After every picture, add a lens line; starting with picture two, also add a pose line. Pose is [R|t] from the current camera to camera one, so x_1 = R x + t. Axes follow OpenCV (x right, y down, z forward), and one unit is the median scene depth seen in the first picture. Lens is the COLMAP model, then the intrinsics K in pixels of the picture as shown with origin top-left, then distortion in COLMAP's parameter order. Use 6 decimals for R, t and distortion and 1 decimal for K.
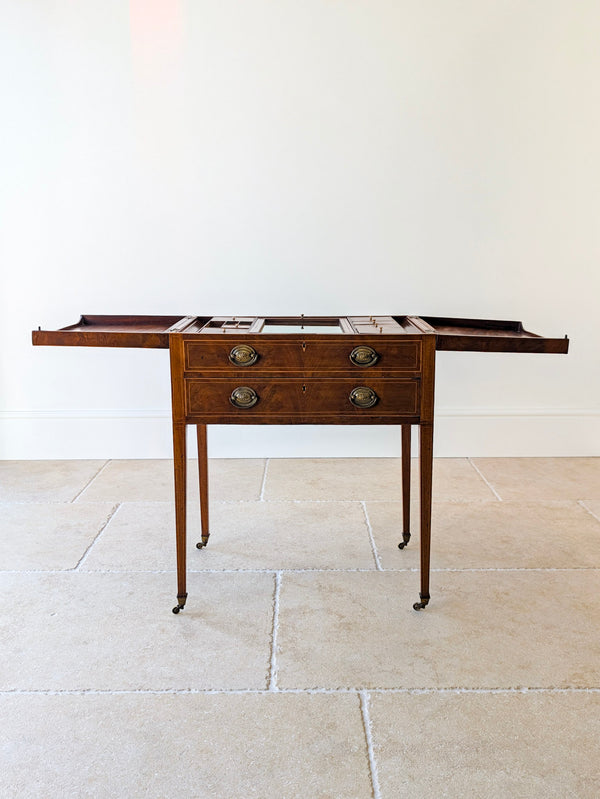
lens RADIAL K [[772.2, 0, 307.5], [0, 772.2, 385.0], [0, 0, 1]] dist [0.006934, 0.015083]
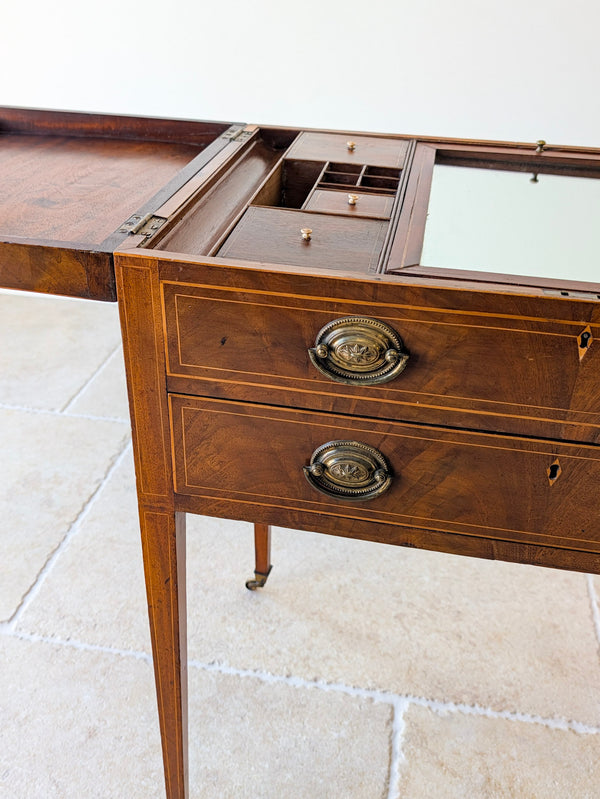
lens RADIAL K [[798.9, 0, 288.7], [0, 798.9, 396.0], [0, 0, 1]] dist [-0.000483, -0.030252]
pose [[0.980668, 0.117419, -0.156535, -0.058638], [-0.057024, 0.936721, 0.345400, -0.121654], [0.187186, -0.329797, 0.925308, 0.697263]]
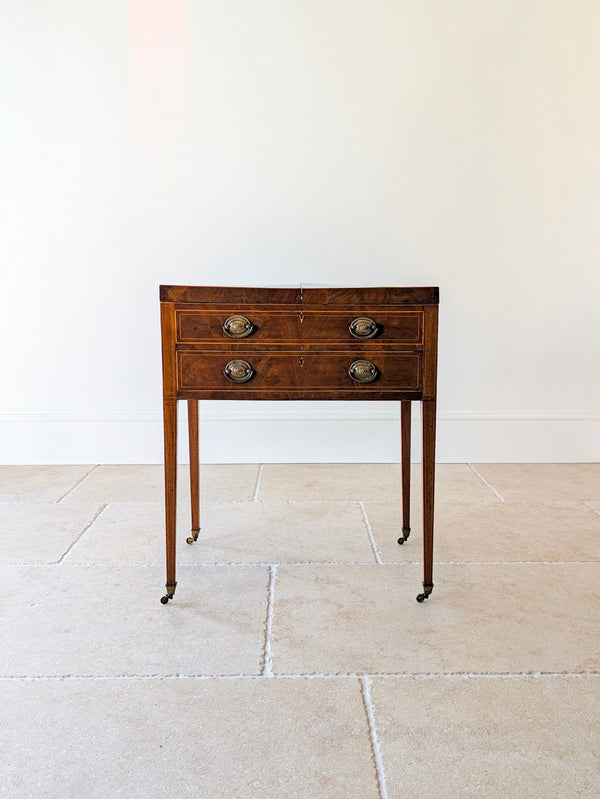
lens RADIAL K [[772.2, 0, 307.5], [0, 772.2, 385.0], [0, 0, 1]] dist [0.006934, 0.015083]
pose [[0.999963, 0.001212, 0.008555, -0.004189], [-0.000766, 0.998649, -0.051957, 0.082330], [-0.008606, 0.051948, 0.998613, 0.045675]]
